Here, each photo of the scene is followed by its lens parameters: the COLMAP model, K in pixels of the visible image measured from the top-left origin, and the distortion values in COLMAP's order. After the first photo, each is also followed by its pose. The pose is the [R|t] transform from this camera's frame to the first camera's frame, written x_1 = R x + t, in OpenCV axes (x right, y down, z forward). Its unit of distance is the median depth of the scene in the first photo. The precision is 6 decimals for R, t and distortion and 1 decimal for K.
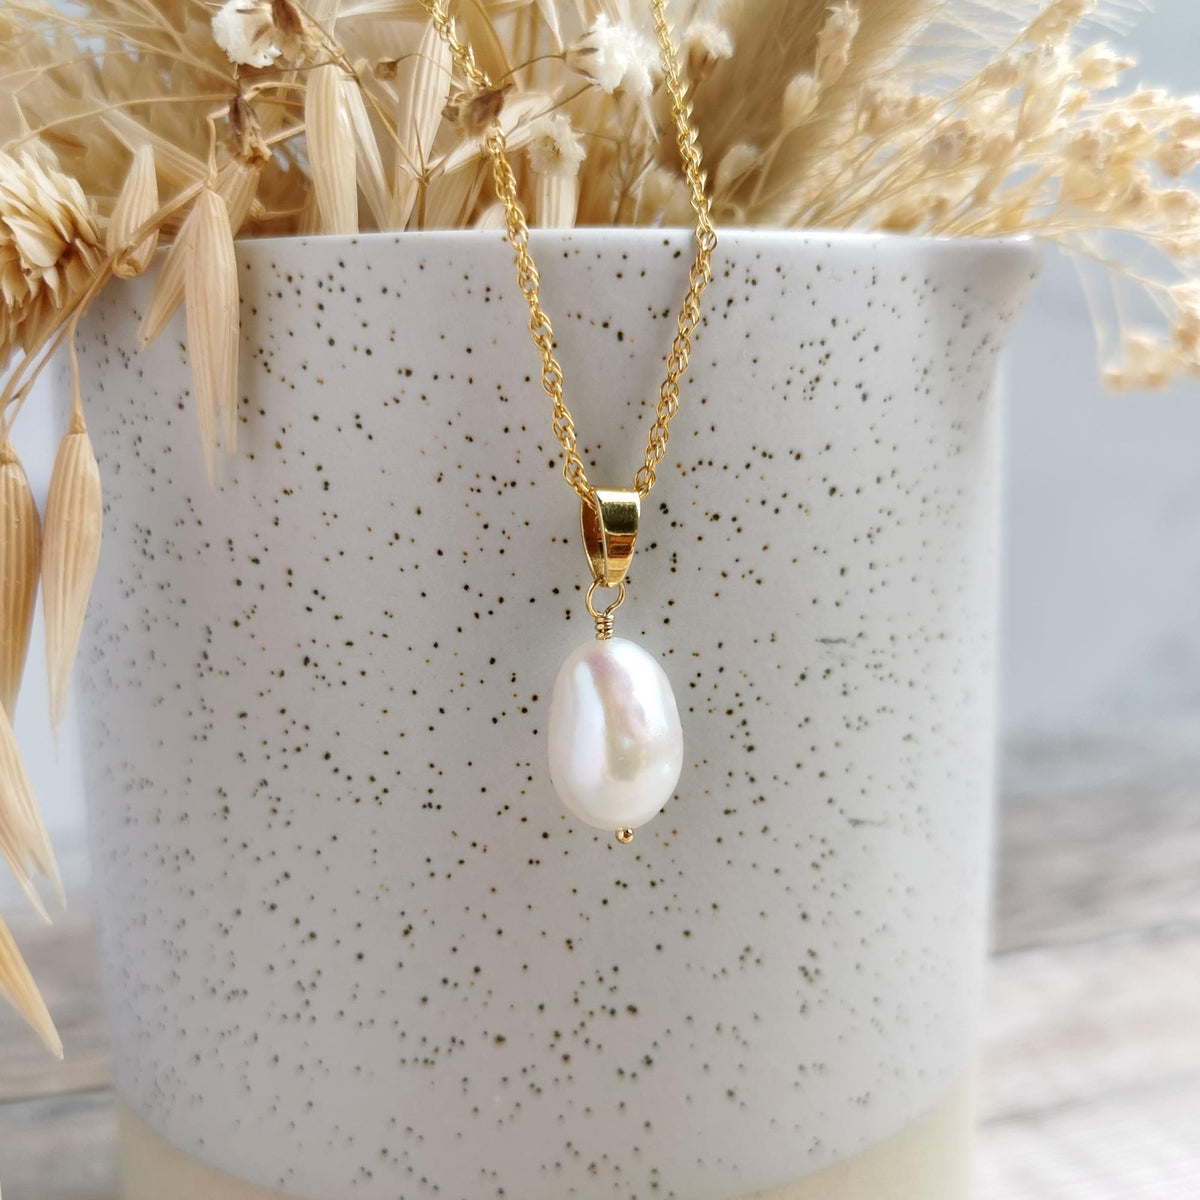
lens RADIAL K [[1578.5, 0, 687.2], [0, 1578.5, 591.6], [0, 0, 1]] dist [-0.051204, -0.005045]
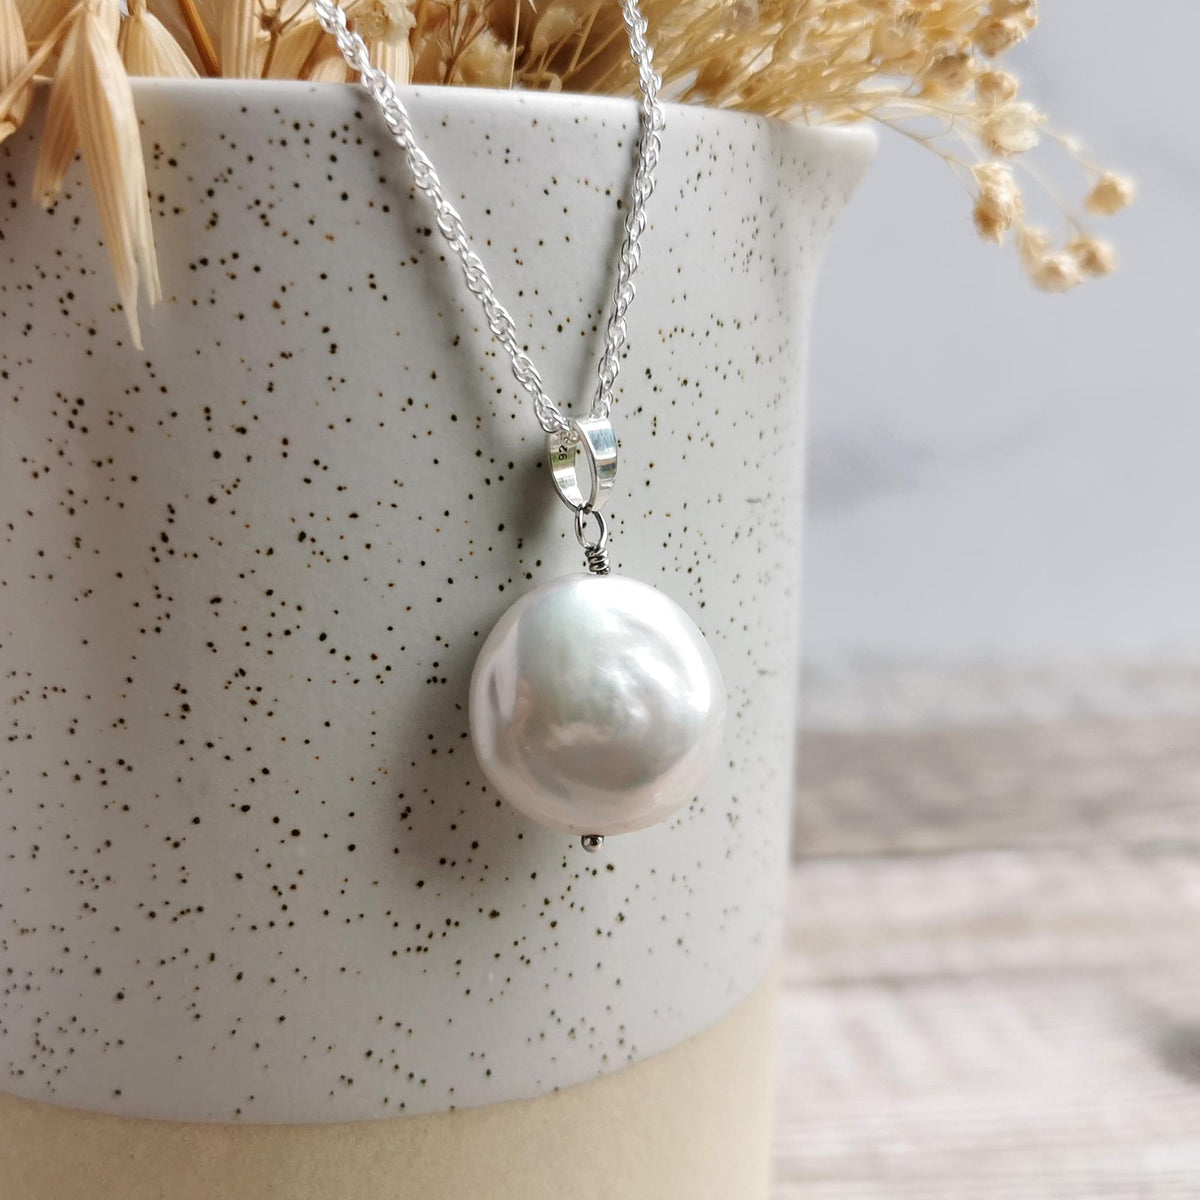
lens RADIAL K [[1781.3, 0, 740.5], [0, 1781.3, 528.3], [0, 0, 1]] dist [-0.030020, 0.014022]
pose [[0.883533, -0.039596, 0.466693, -0.493745], [0.033105, 0.999207, 0.022103, 0.023949], [-0.467198, -0.004079, 0.884143, -0.055945]]
